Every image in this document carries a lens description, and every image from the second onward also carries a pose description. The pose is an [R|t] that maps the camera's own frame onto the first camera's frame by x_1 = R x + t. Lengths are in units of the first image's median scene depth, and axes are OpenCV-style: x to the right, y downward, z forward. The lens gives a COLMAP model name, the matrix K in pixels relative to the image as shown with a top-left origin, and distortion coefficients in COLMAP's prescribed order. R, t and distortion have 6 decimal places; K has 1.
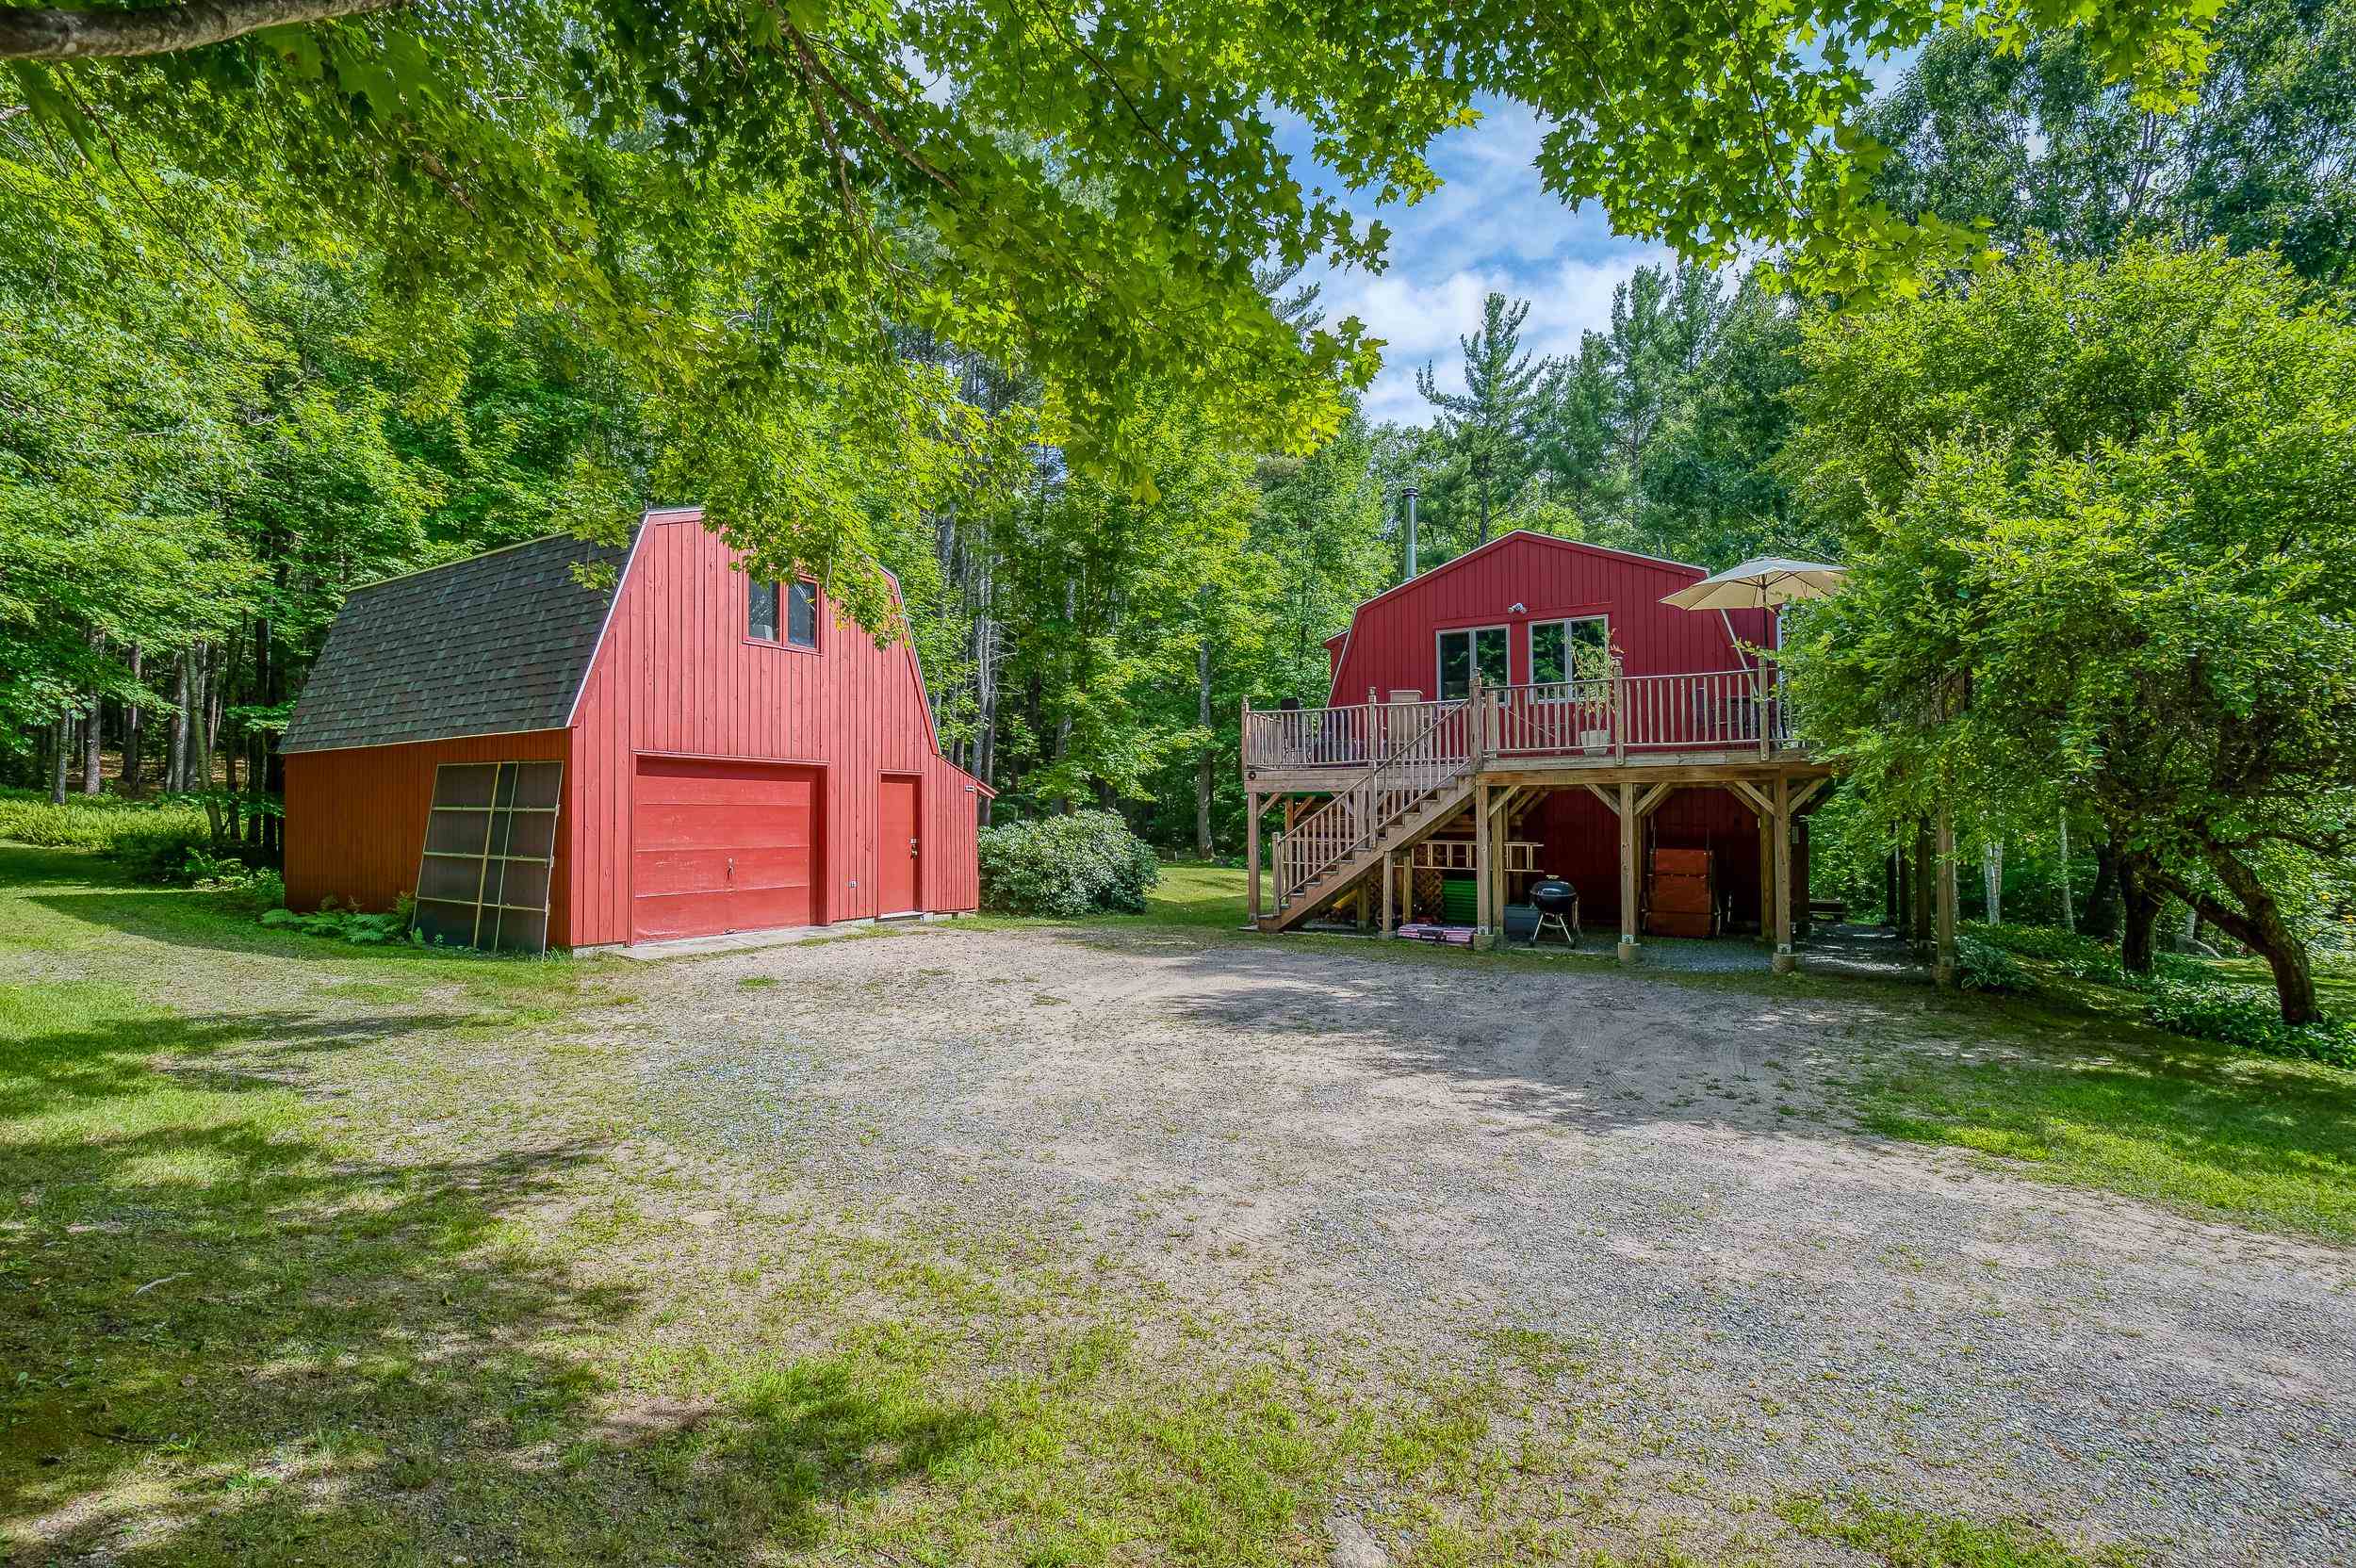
lens RADIAL K [[1131.8, 0, 1174.5], [0, 1131.8, 796.1], [0, 0, 1]] dist [-0.029807, -0.008143]
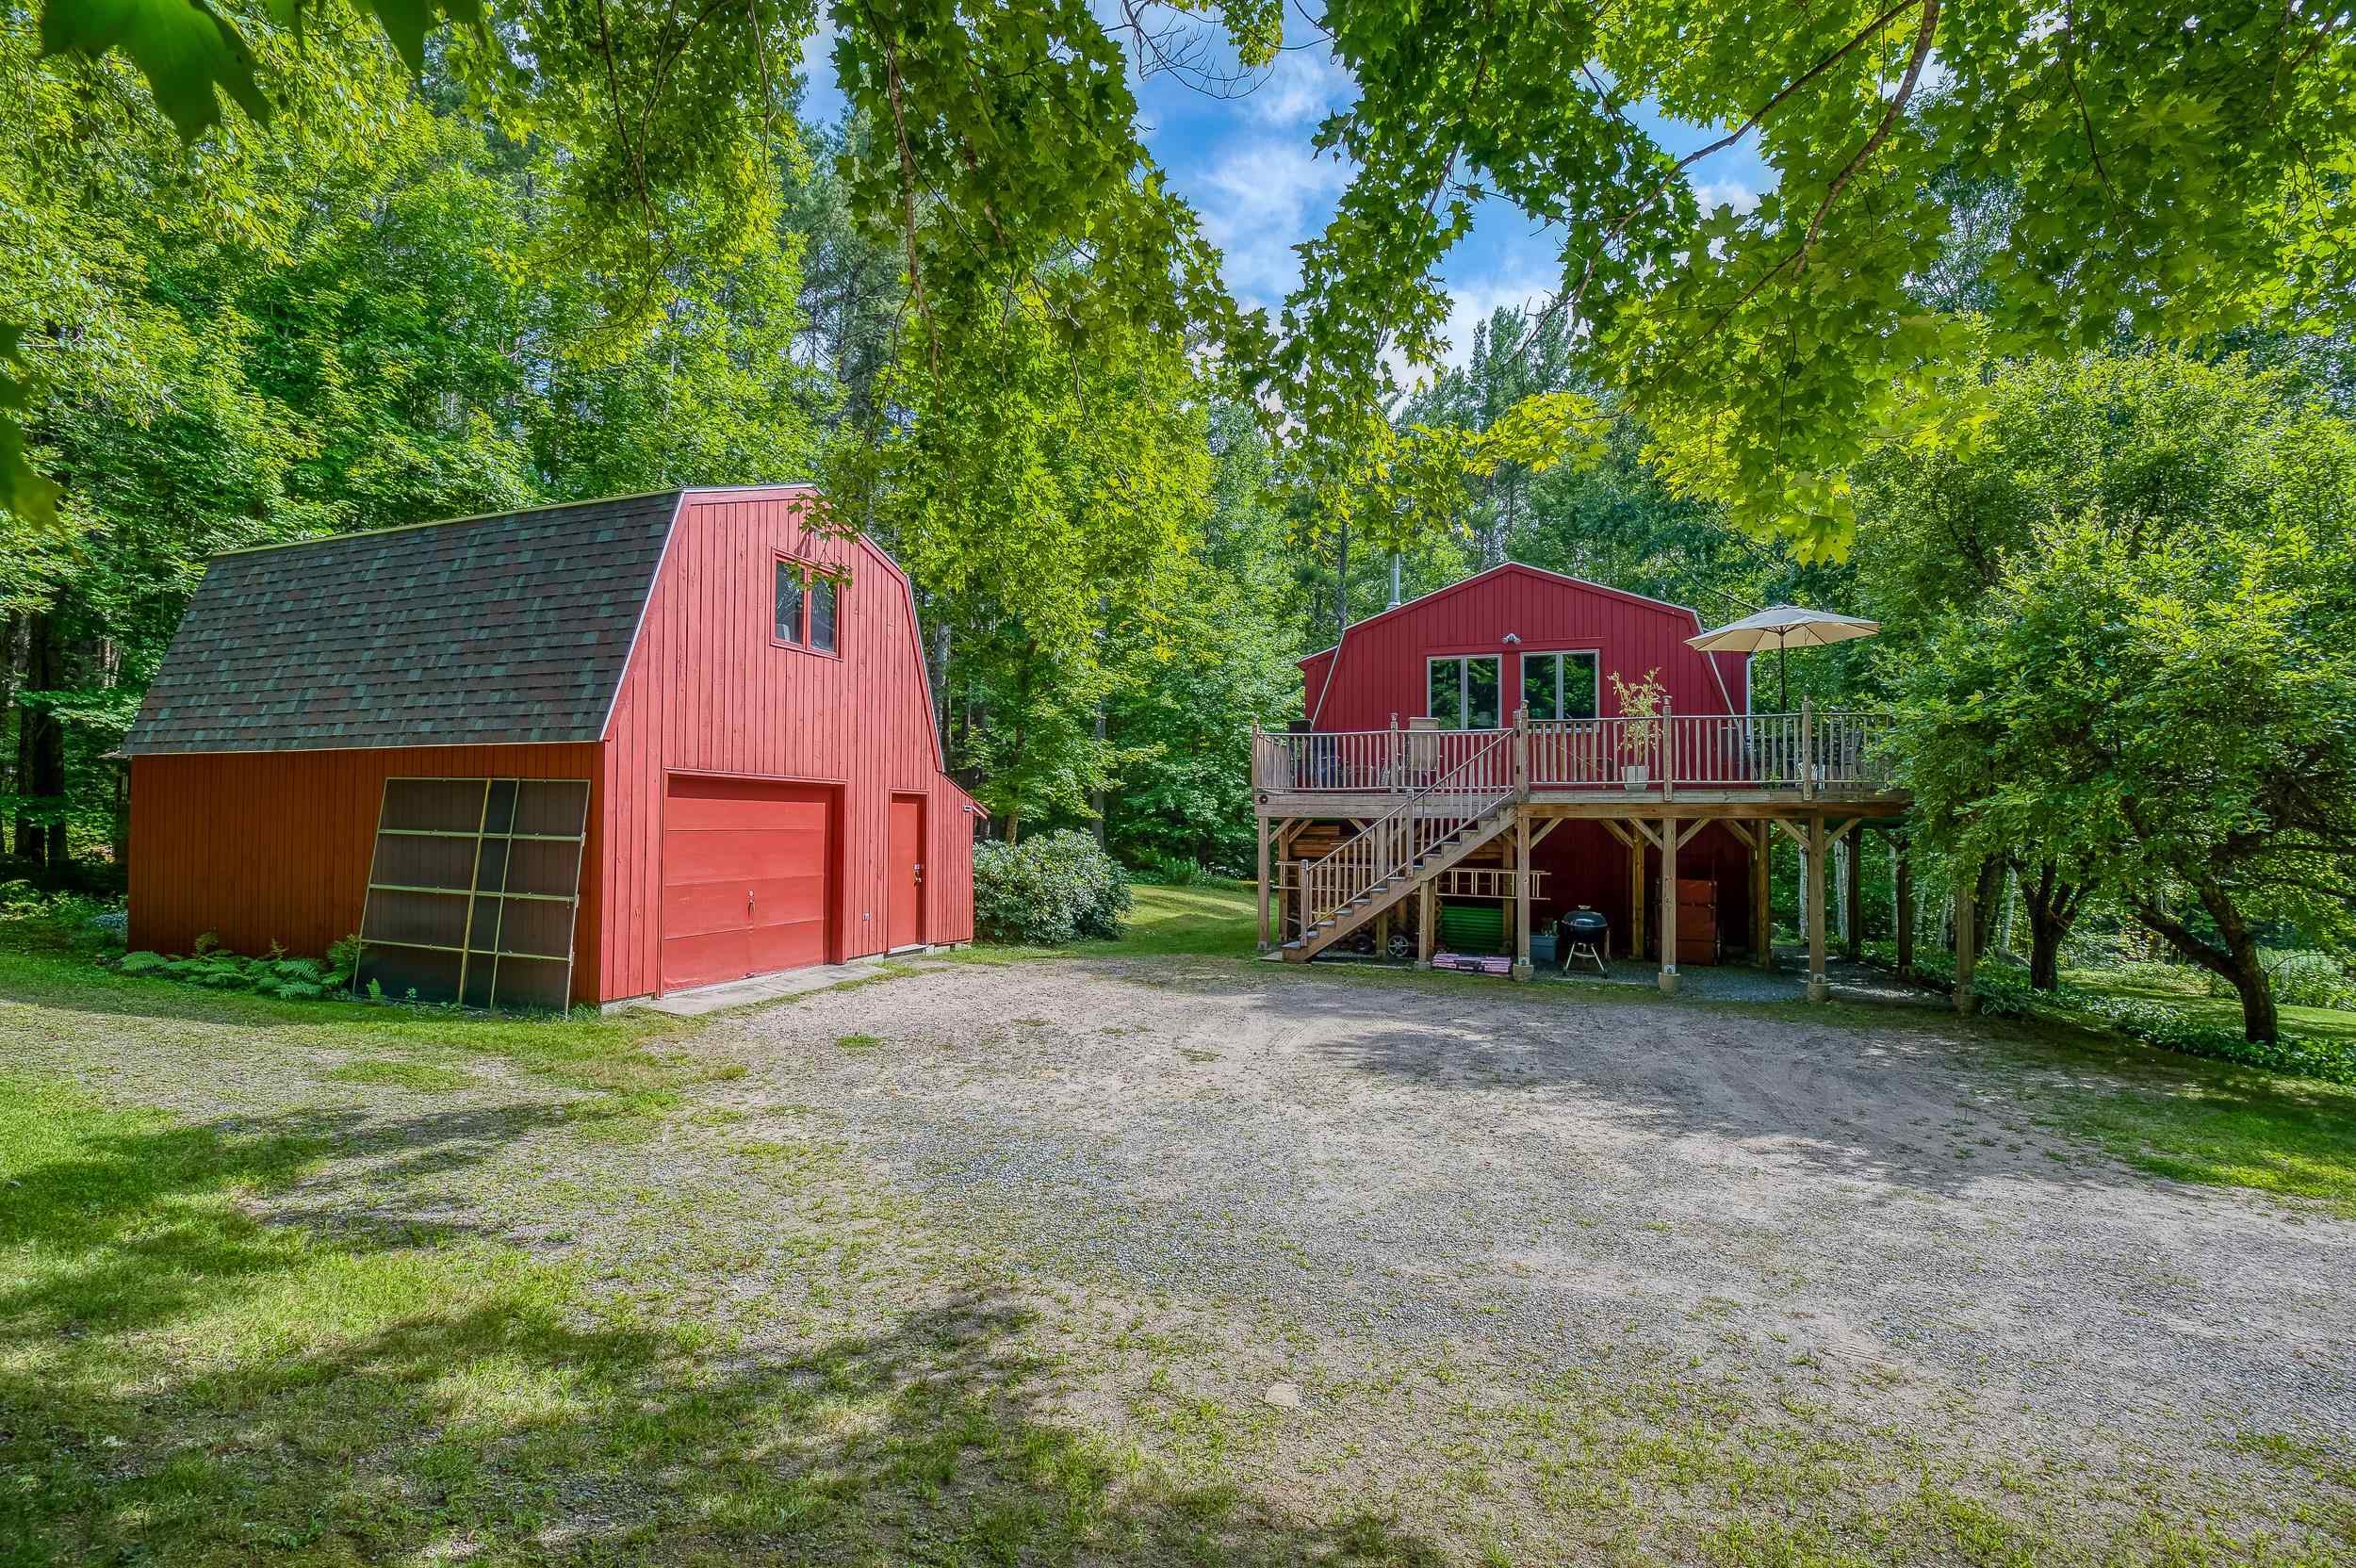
lens RADIAL K [[1131.8, 0, 1164.0], [0, 1131.8, 793.2], [0, 0, 1]] dist [-0.029807, -0.008143]
pose [[0.979862, 0.017115, 0.198940, -0.254065], [-0.016631, 0.999853, -0.004102, -0.022095], [-0.198981, 0.000711, 0.980003, 0.080184]]
